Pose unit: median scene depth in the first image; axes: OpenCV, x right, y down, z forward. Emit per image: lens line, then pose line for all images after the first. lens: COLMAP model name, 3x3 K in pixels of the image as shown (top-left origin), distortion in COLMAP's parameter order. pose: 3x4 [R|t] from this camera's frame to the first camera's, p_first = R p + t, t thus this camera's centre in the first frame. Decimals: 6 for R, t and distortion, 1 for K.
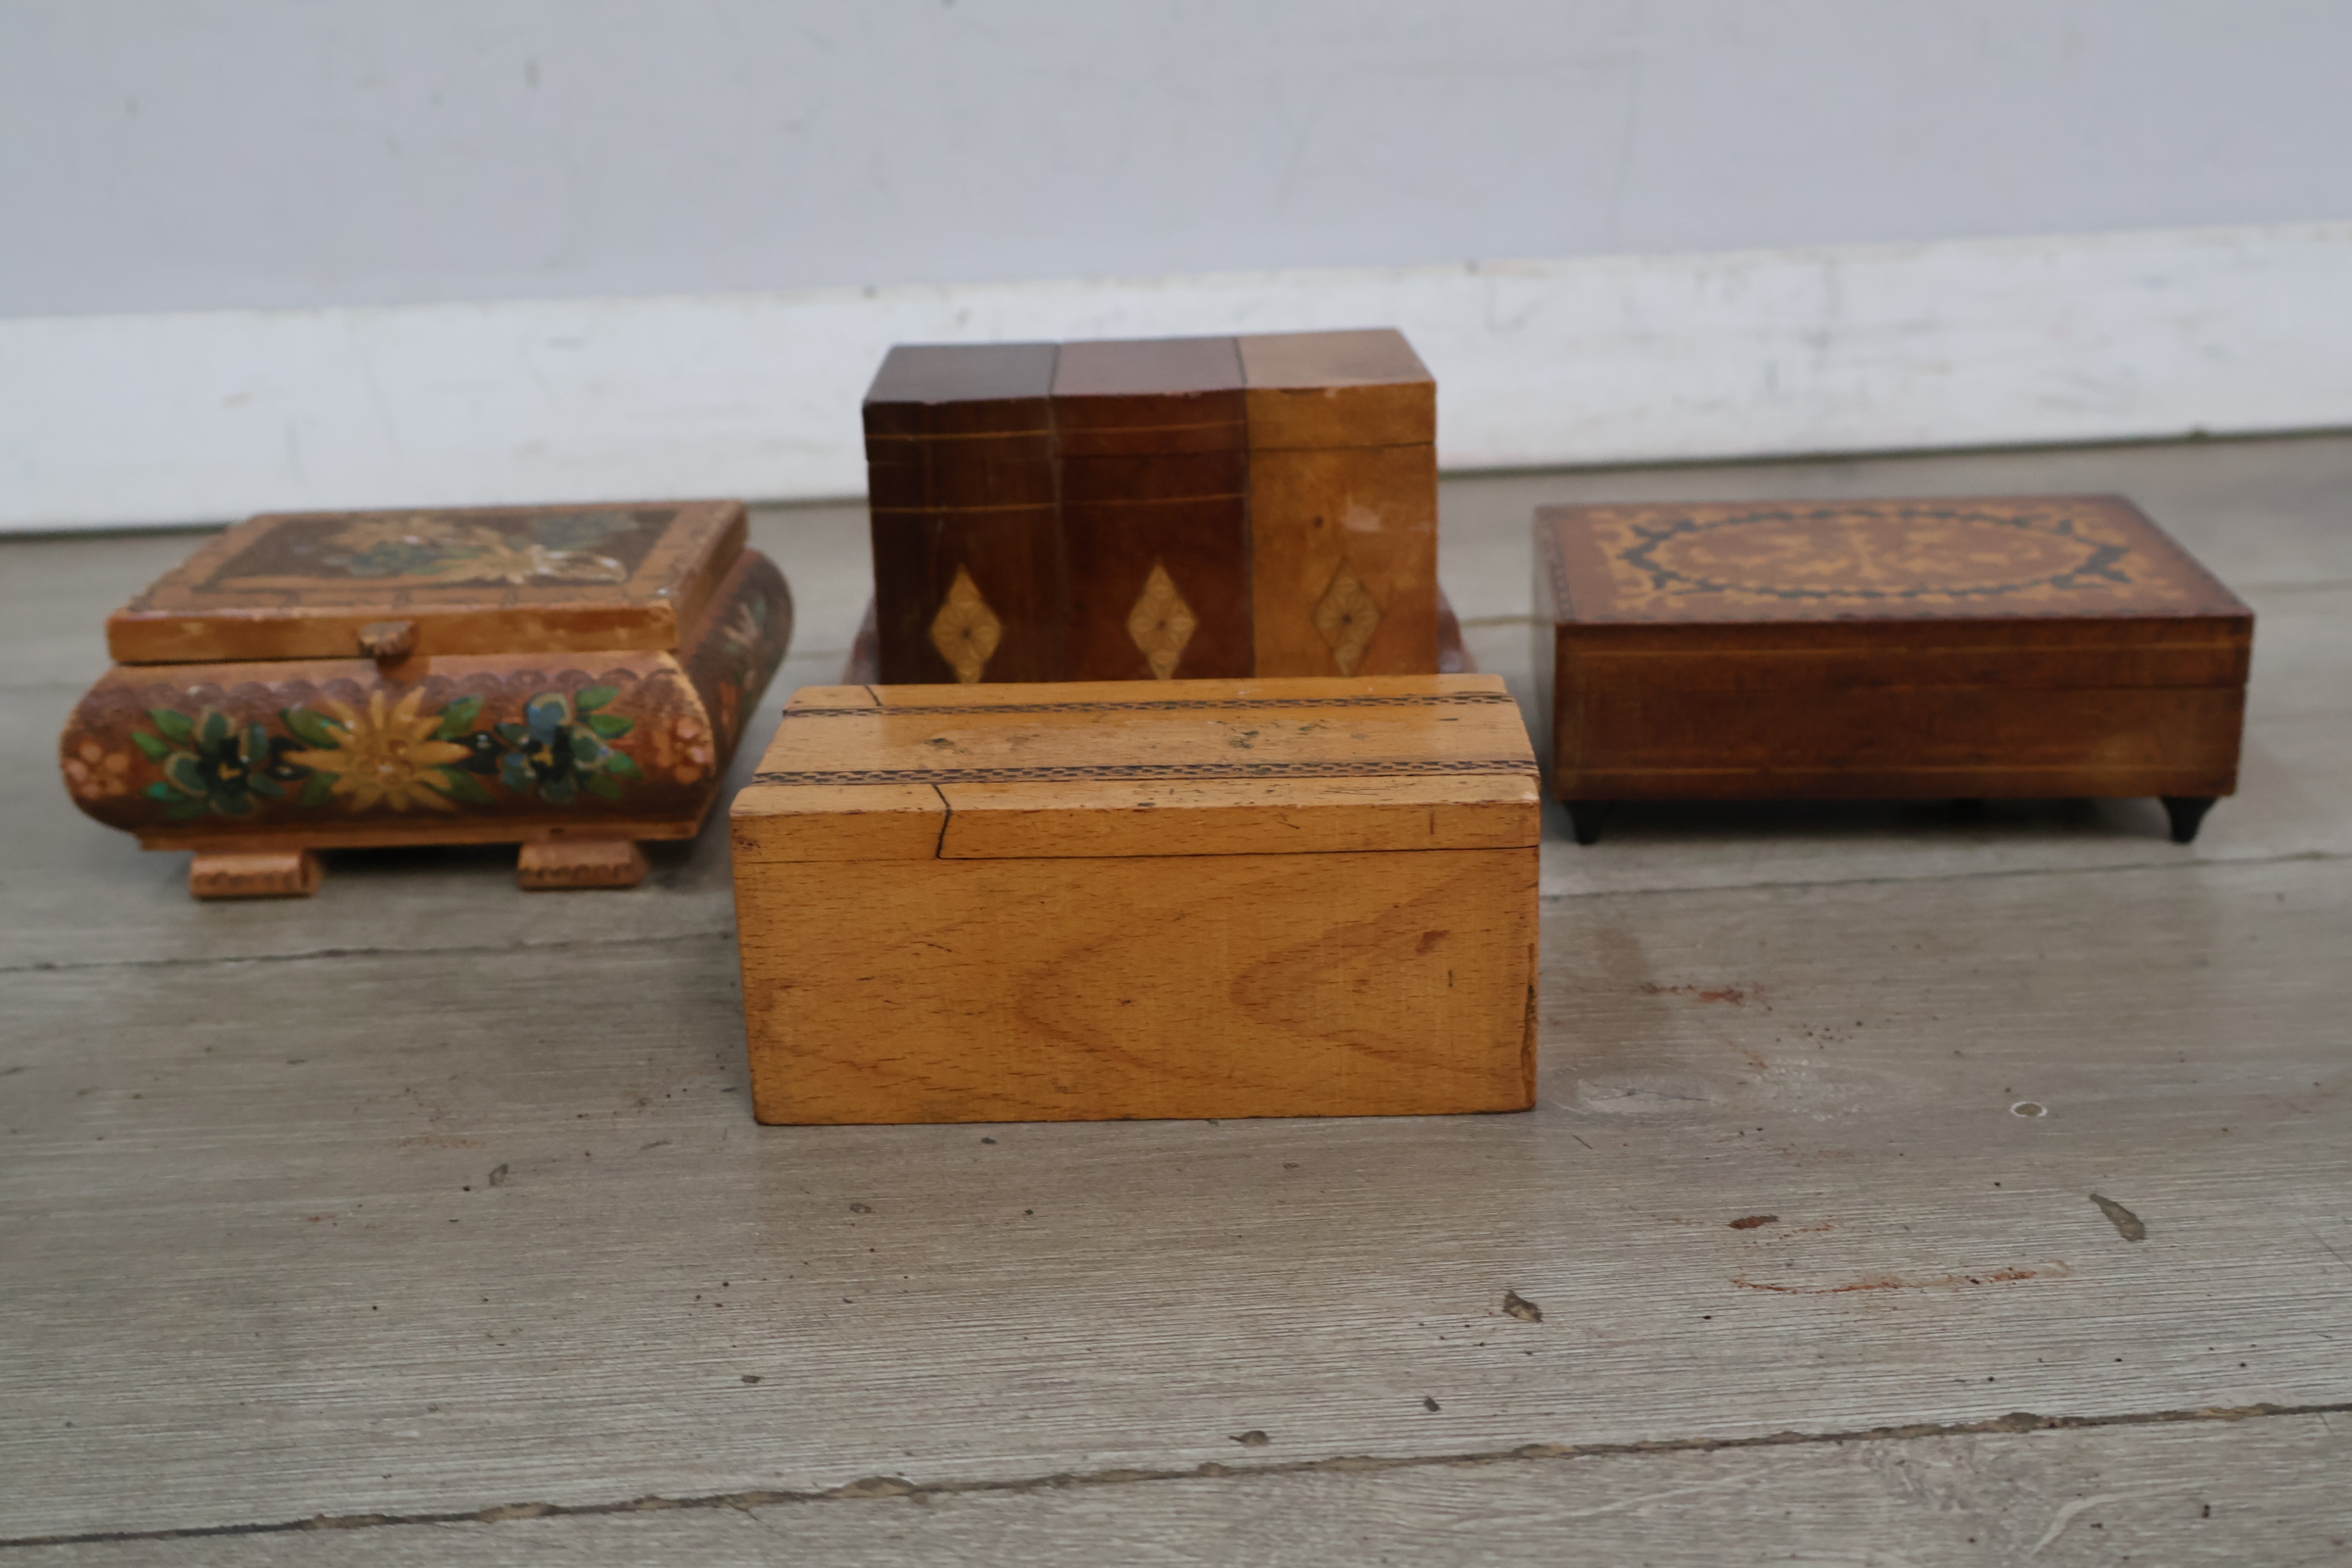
lens RADIAL K [[2664.2, 0, 1177.0], [0, 2664.2, 761.0], [0, 0, 1]] dist [0.013154, -0.014827]
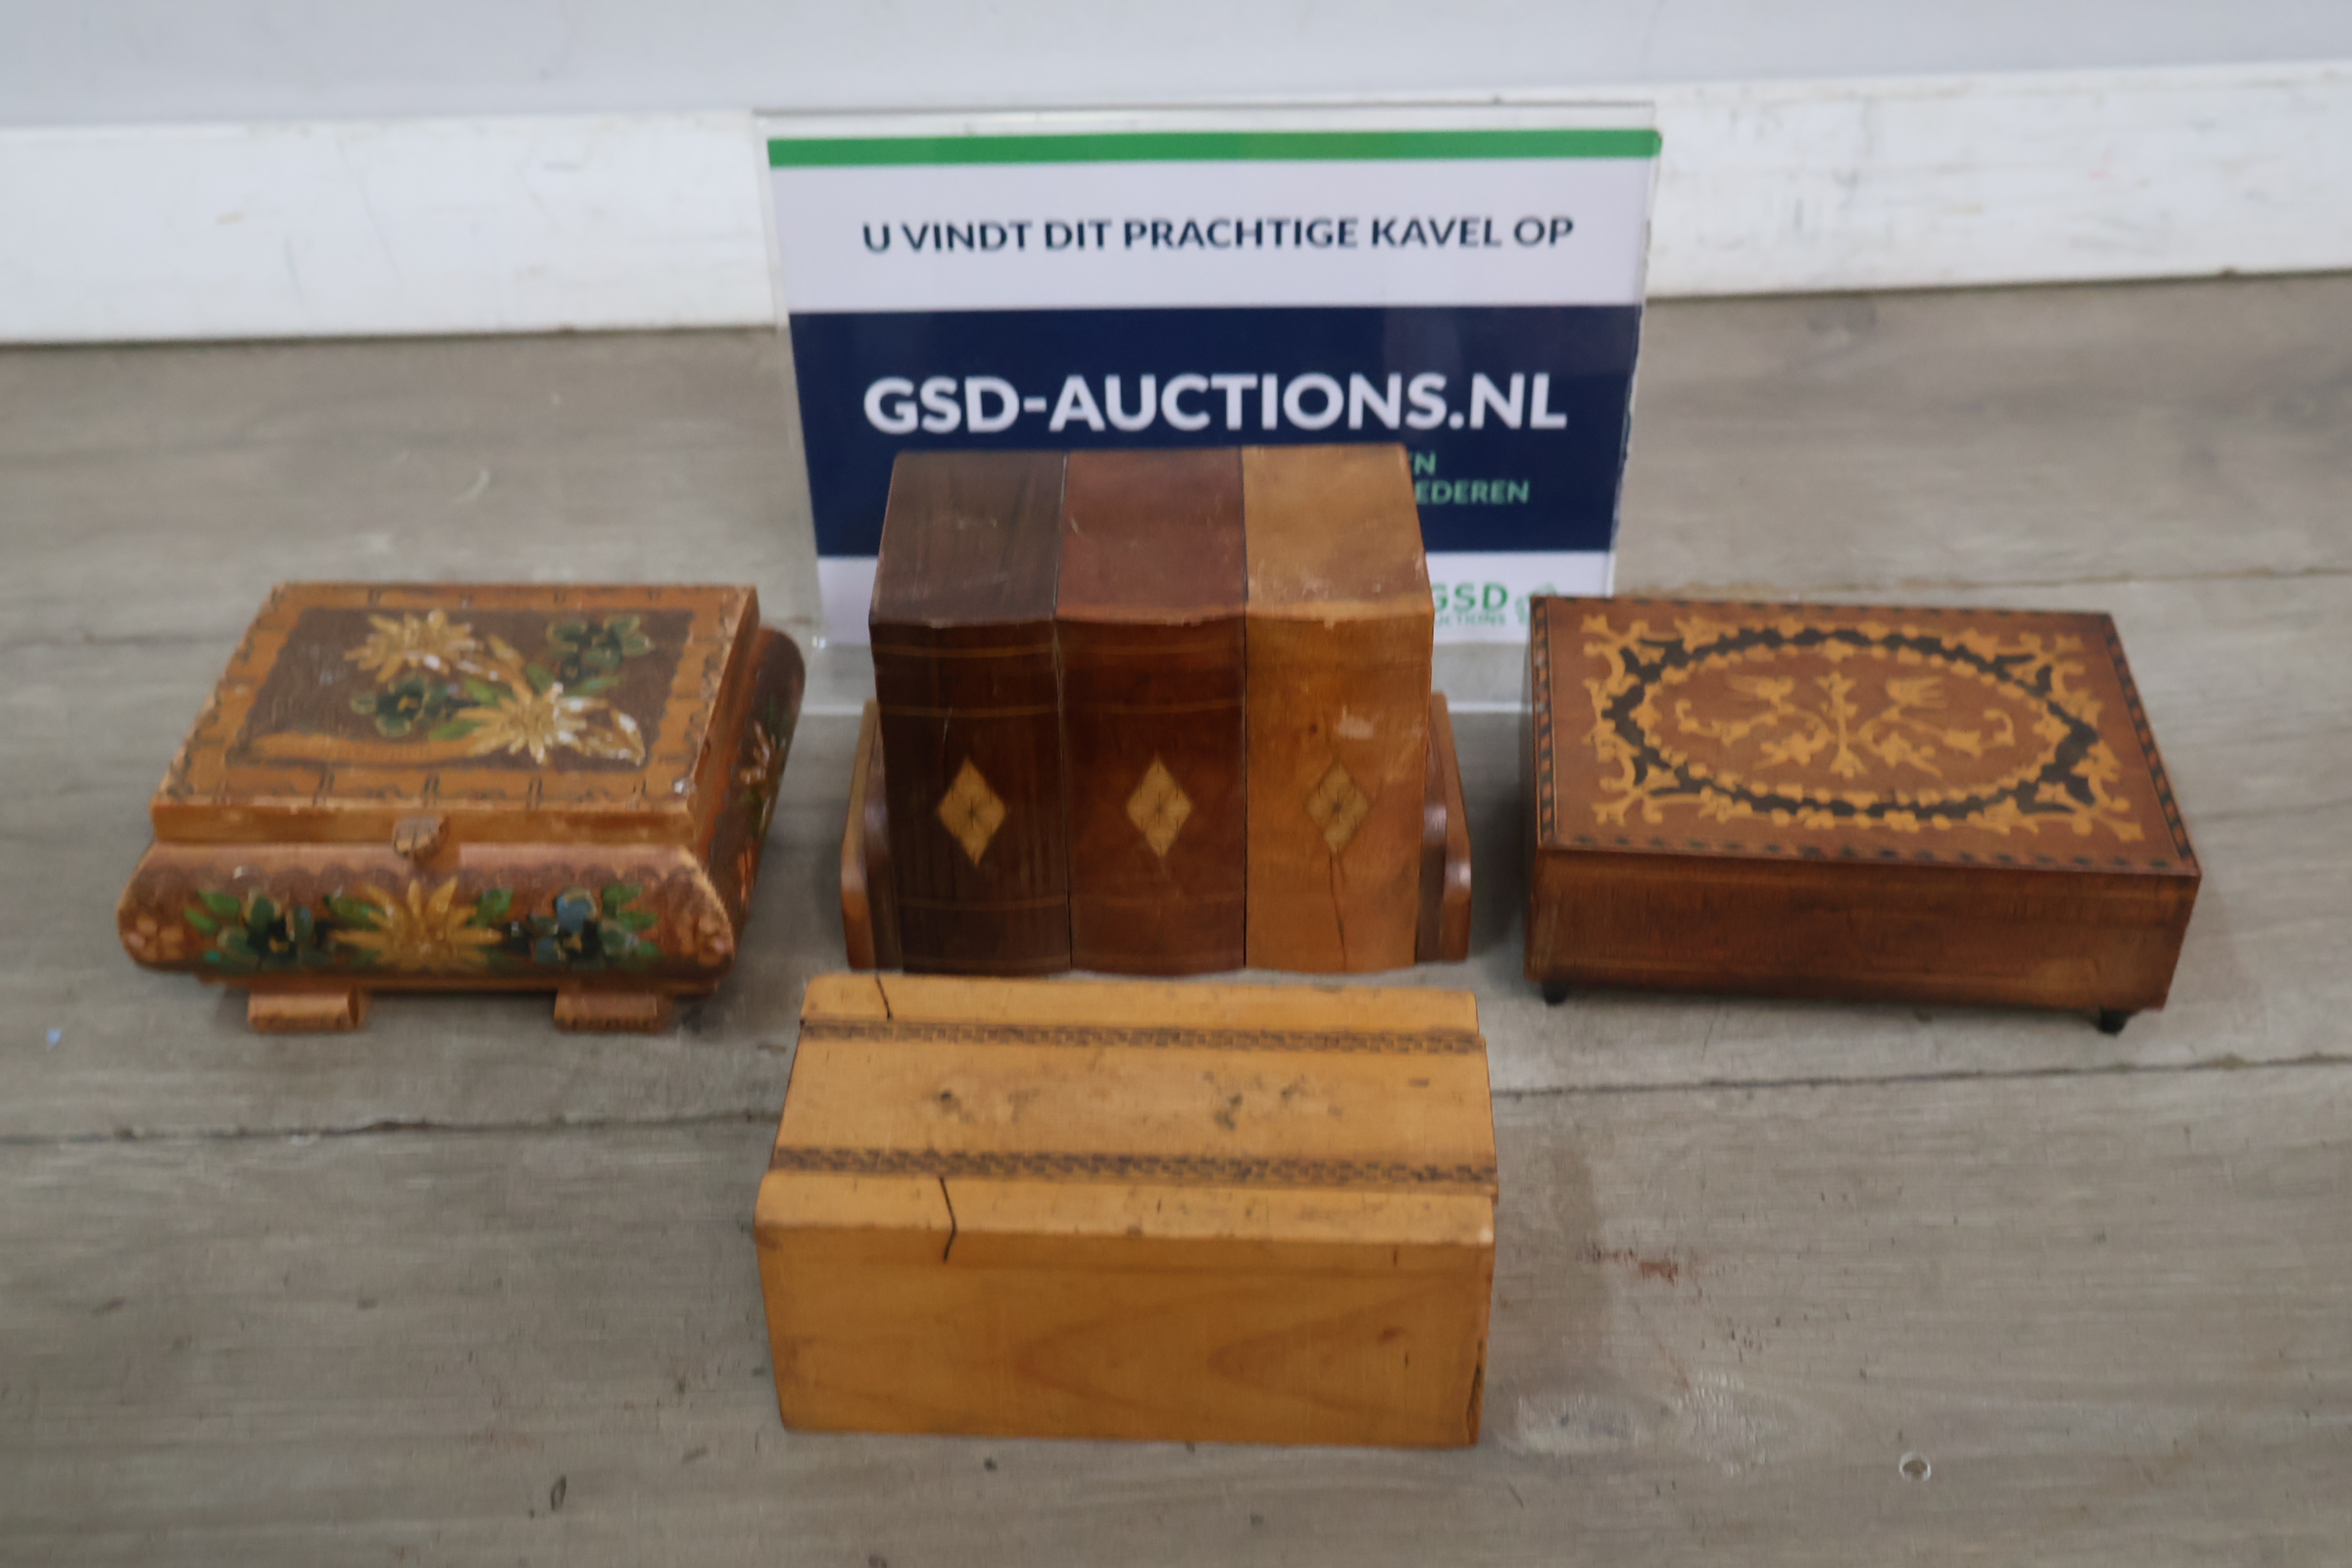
lens RADIAL K [[2664.2, 0, 1177.0], [0, 2664.2, 761.0], [0, 0, 1]] dist [0.013154, -0.014827]
pose [[0.999717, 0.023800, -0.000013, 0.000797], [-0.022684, 0.953032, 0.302020, -0.395228], [0.007200, -0.301935, 0.953301, 0.012150]]
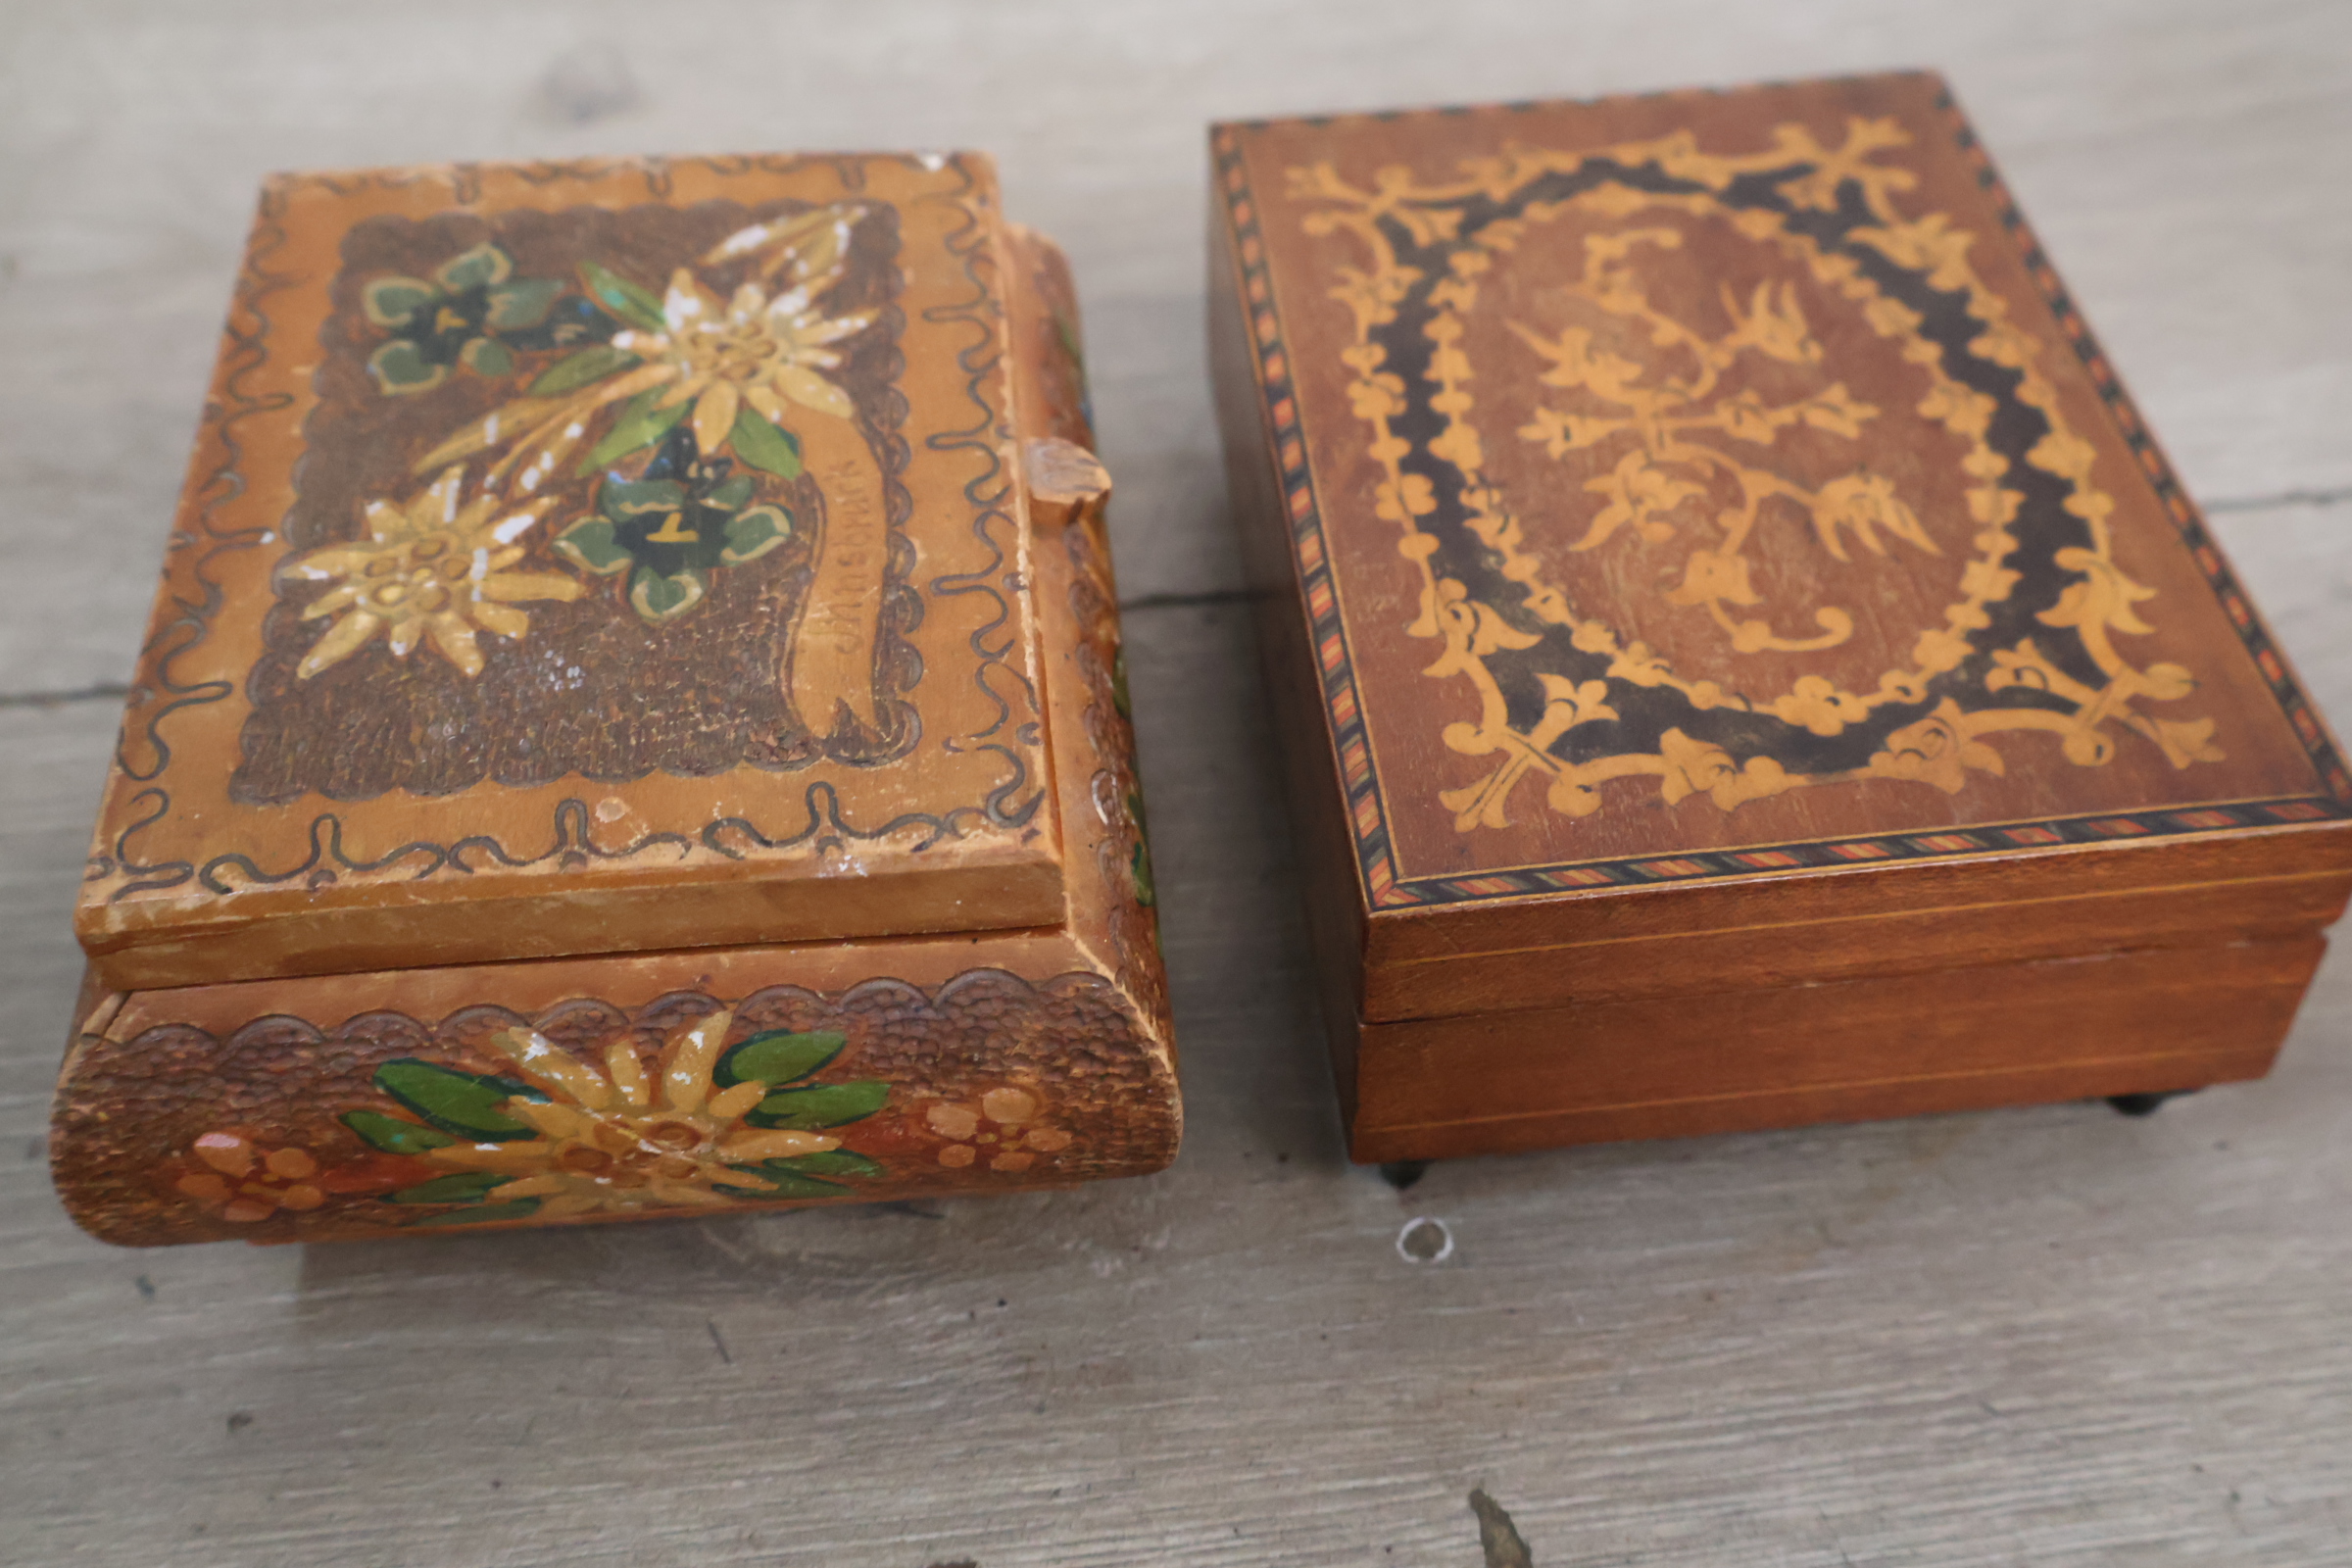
lens RADIAL K [[2607.3, 0, 1176.0], [0, 2607.3, 784.0], [0, 0, 1]] dist [0.026744, 0.017633]
pose [[0.176049, 0.729609, -0.660816, 0.665915], [-0.317529, 0.677507, 0.663445, -0.354537], [0.931763, 0.093030, 0.350947, 0.788898]]
